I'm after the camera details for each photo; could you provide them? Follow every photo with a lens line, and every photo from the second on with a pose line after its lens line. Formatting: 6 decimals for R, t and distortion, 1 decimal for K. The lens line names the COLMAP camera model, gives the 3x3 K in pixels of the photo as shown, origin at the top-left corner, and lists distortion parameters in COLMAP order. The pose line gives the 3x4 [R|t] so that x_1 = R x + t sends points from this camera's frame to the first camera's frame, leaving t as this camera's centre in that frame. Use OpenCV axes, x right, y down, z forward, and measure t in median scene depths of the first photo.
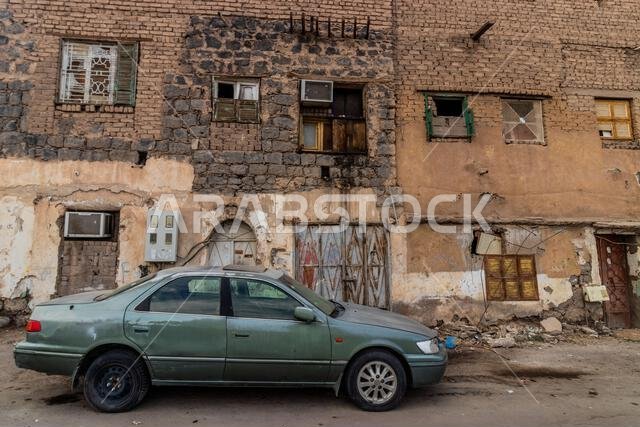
lens RADIAL K [[528.3, 0, 320.0], [0, 528.3, 213.5], [0, 0, 1]] dist [0.008904, 0.004604]
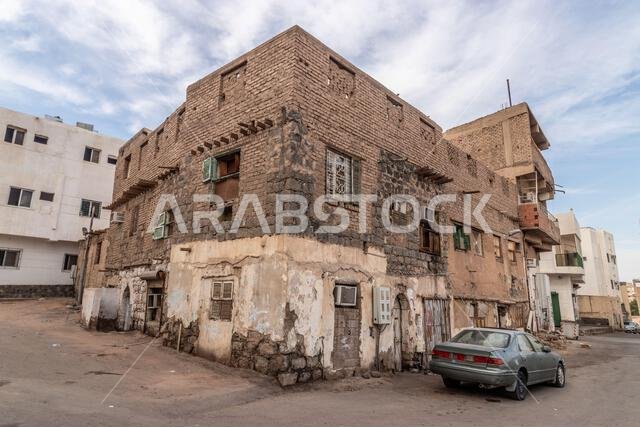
lens RADIAL K [[528.3, 0, 320.0], [0, 528.3, 213.5], [0, 0, 1]] dist [0.008904, 0.004604]
pose [[0.672332, 0.138795, 0.727122, -1.408531], [-0.080731, 0.990154, -0.114356, -0.024059], [-0.735835, 0.018184, 0.676917, 0.159460]]
